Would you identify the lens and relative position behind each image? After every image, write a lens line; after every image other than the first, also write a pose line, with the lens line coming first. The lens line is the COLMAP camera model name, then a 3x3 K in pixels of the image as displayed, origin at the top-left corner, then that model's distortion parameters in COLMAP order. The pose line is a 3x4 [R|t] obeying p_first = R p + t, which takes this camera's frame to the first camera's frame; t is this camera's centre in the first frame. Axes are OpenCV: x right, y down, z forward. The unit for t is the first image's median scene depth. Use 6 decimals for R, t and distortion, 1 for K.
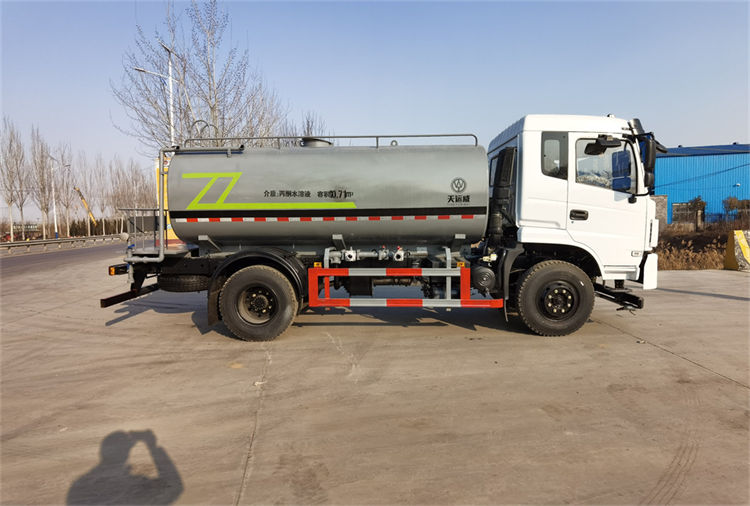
lens RADIAL K [[428.7, 0, 376.0], [0, 428.7, 249.4], [0, 0, 1]] dist [-0.036286, 0.007485]
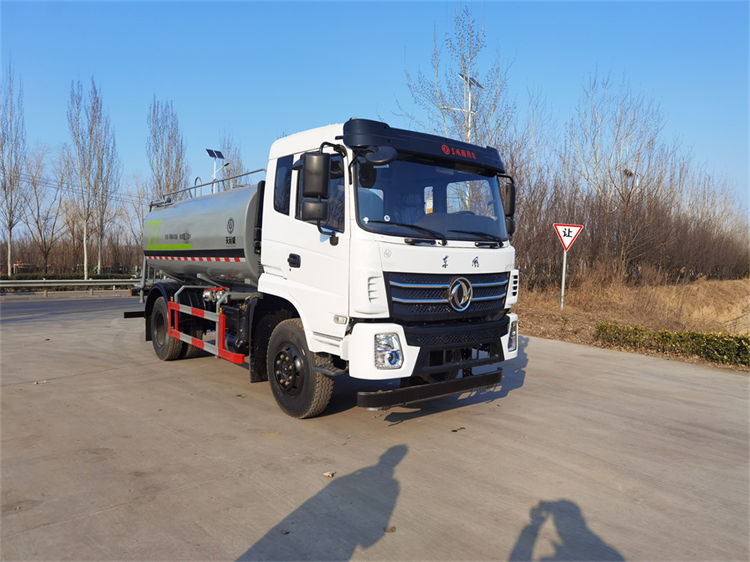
lens RADIAL K [[526.8, 0, 376.4], [0, 526.8, 281.4], [0, 0, 1]] dist [0.024323, -0.006065]
pose [[0.652551, 0.052854, -0.755899, 1.287088], [-0.082162, 0.996618, -0.001243, -0.054472], [0.753277, 0.062918, 0.654687, 0.494018]]
